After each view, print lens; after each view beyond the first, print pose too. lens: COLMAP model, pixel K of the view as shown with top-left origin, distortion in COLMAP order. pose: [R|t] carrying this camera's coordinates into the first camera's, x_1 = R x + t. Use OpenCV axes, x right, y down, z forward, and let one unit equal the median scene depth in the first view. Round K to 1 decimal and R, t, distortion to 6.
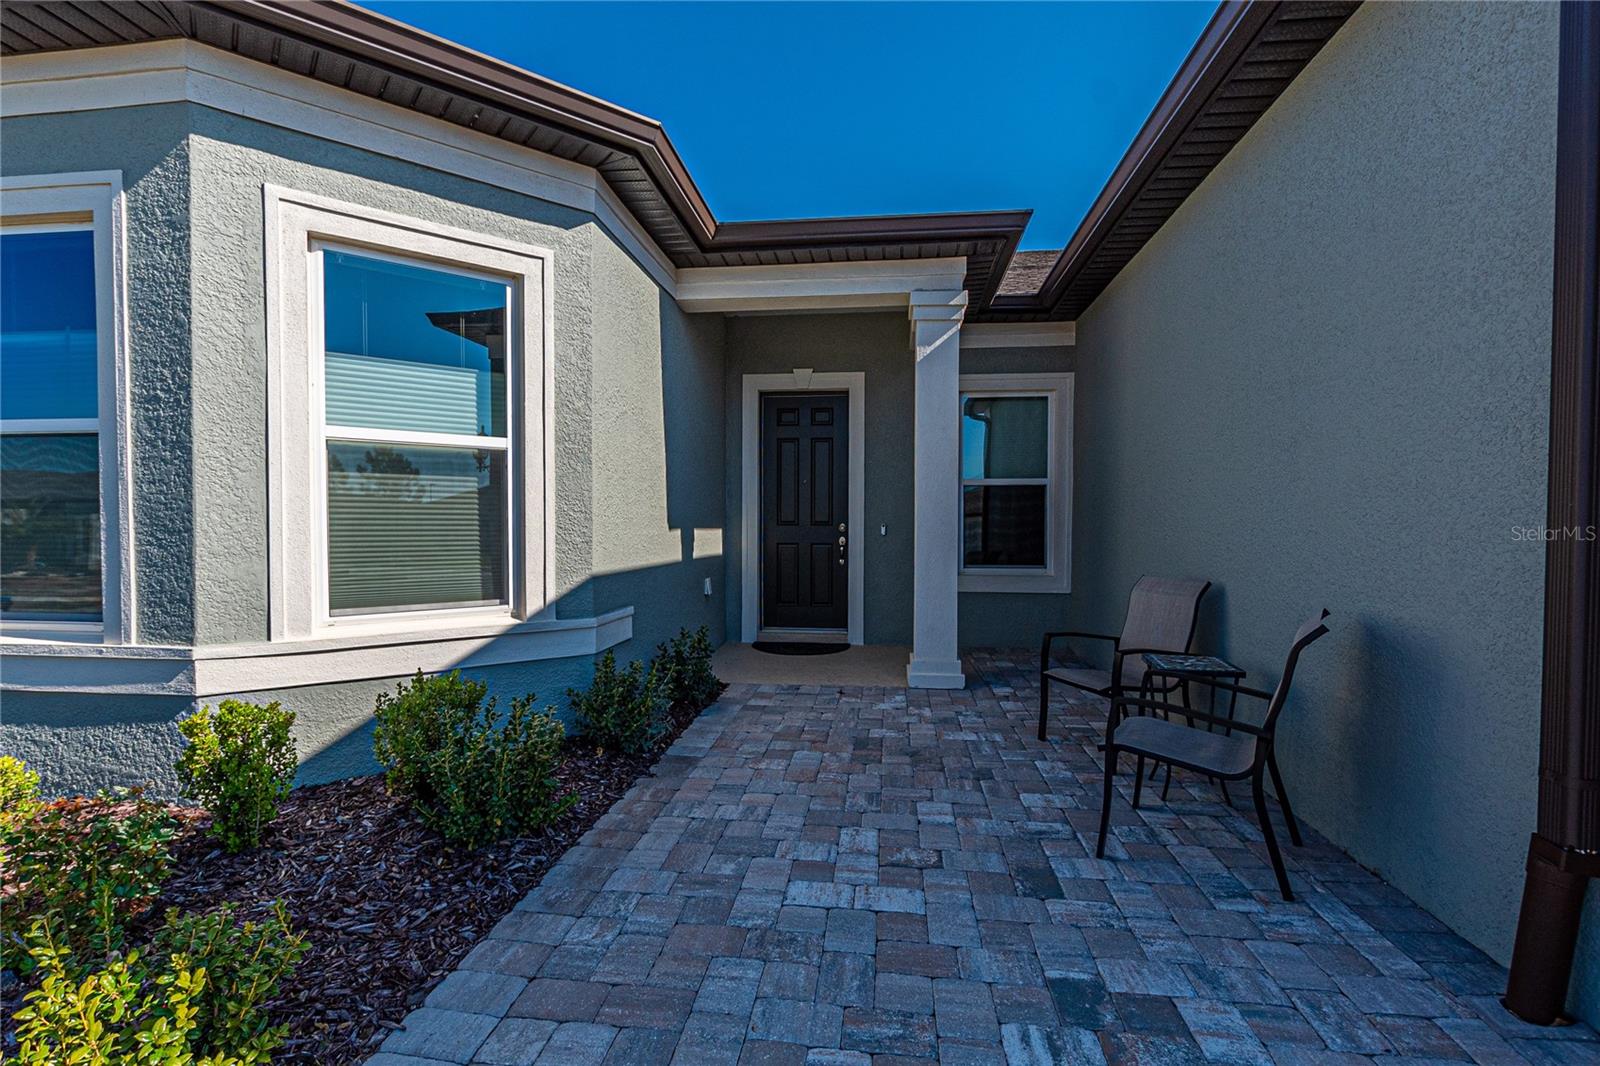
lens RADIAL K [[724.4, 0, 800.0], [0, 724.4, 533.0], [0, 0, 1]] dist [0.003878, 0.000366]
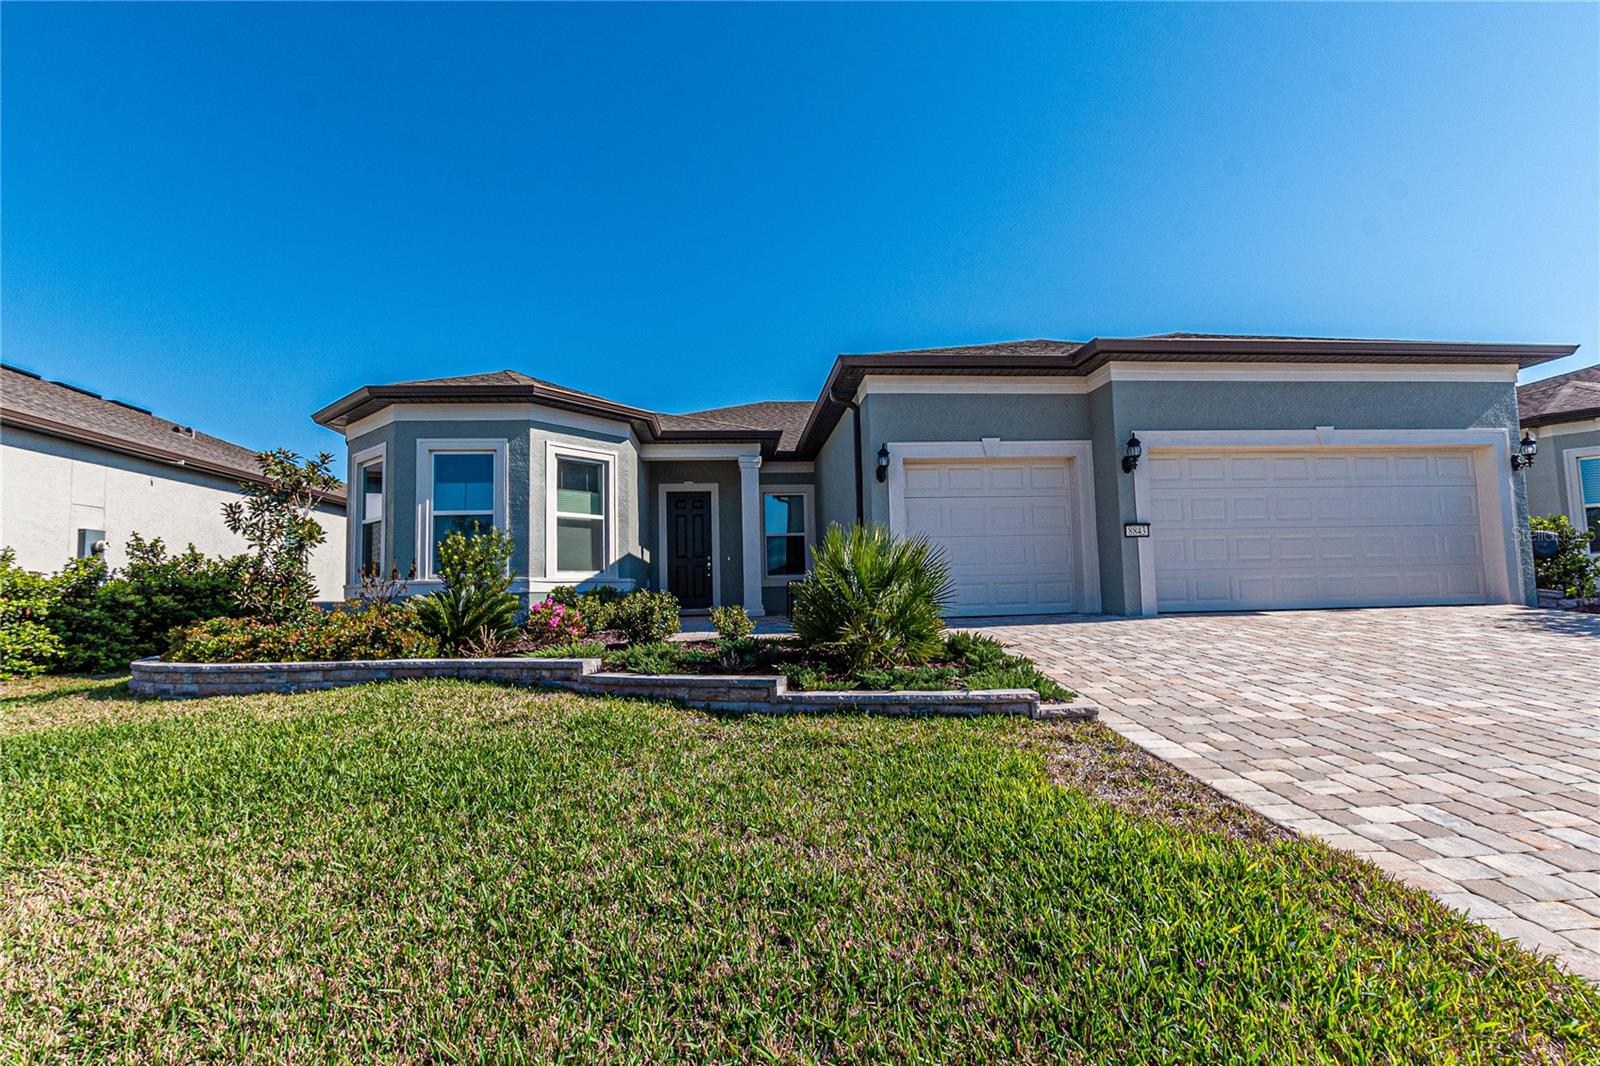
lens RADIAL K [[724.4, 0, 800.0], [0, 724.4, 533.0], [0, 0, 1]] dist [0.003878, 0.000366]
pose [[0.974716, -0.010433, 0.223205, -0.202054], [0.033343, 0.994517, -0.099120, 0.184226], [-0.220947, 0.104056, 0.969719, -1.443561]]
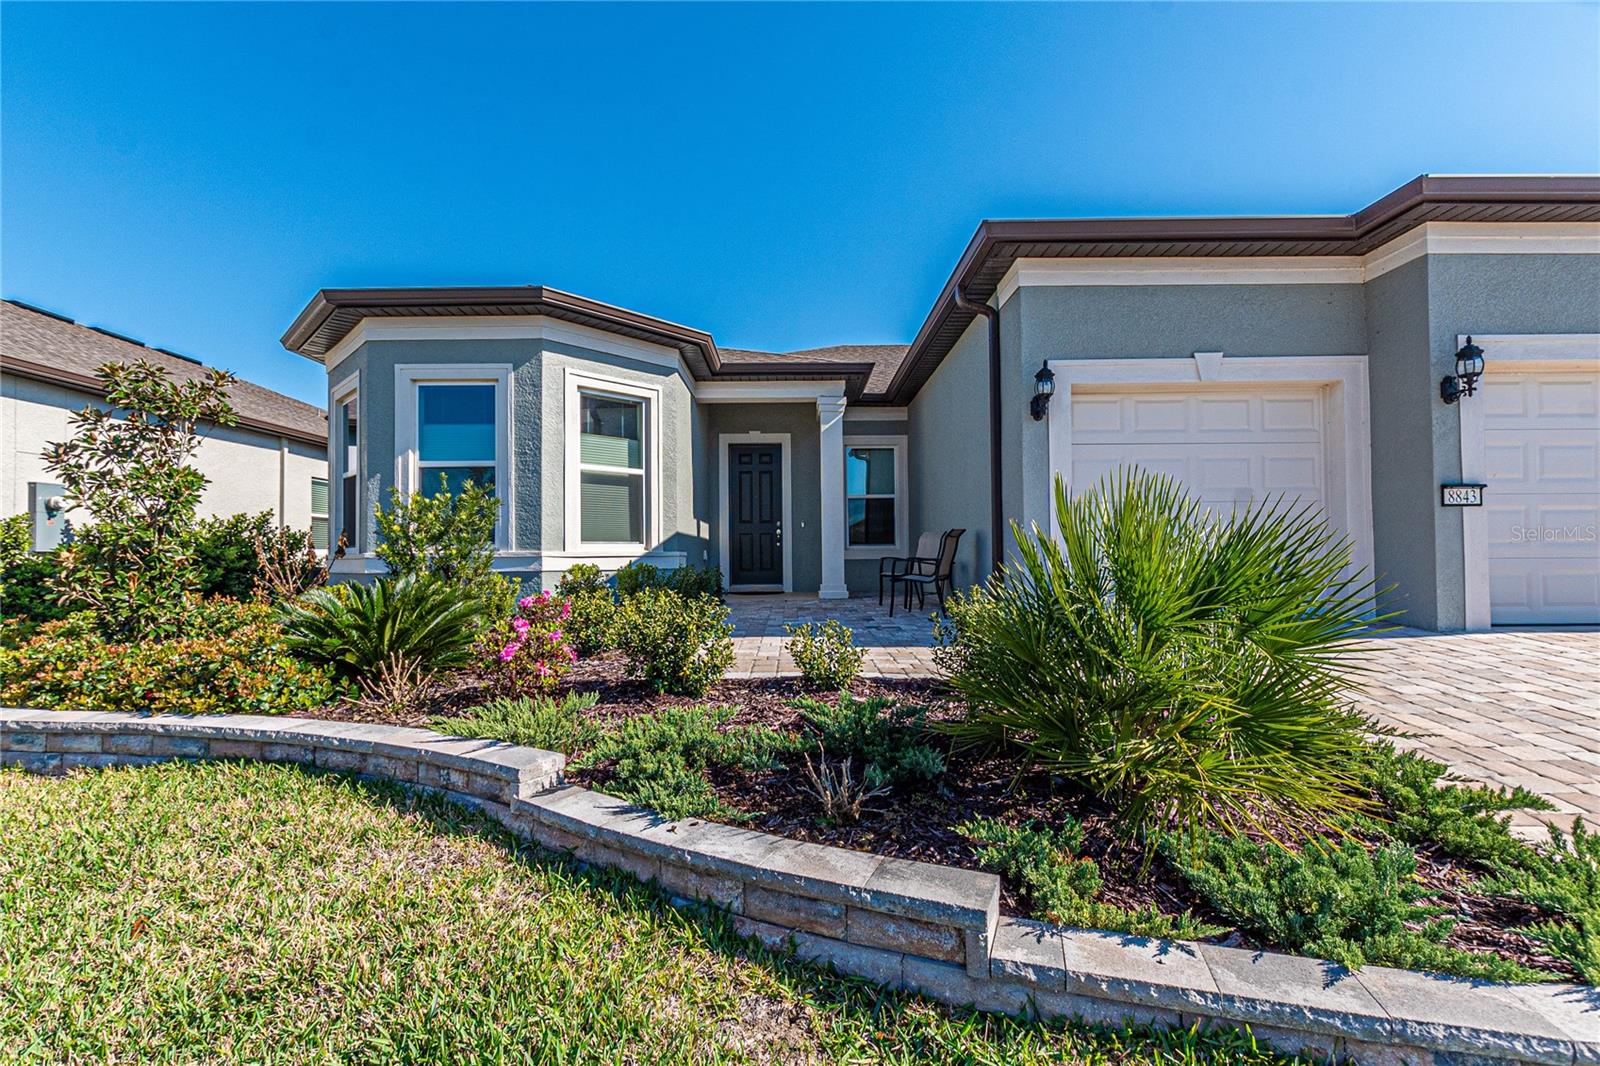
lens RADIAL K [[696.6, 0, 800.0], [0, 696.6, 533.0], [0, 0, 1]] dist [0.001698, 0.000082]
pose [[0.990929, -0.009136, 0.134075, -0.152641], [0.015406, 0.998832, -0.045801, 0.123076], [-0.133500, 0.047451, 0.989912, -0.853854]]
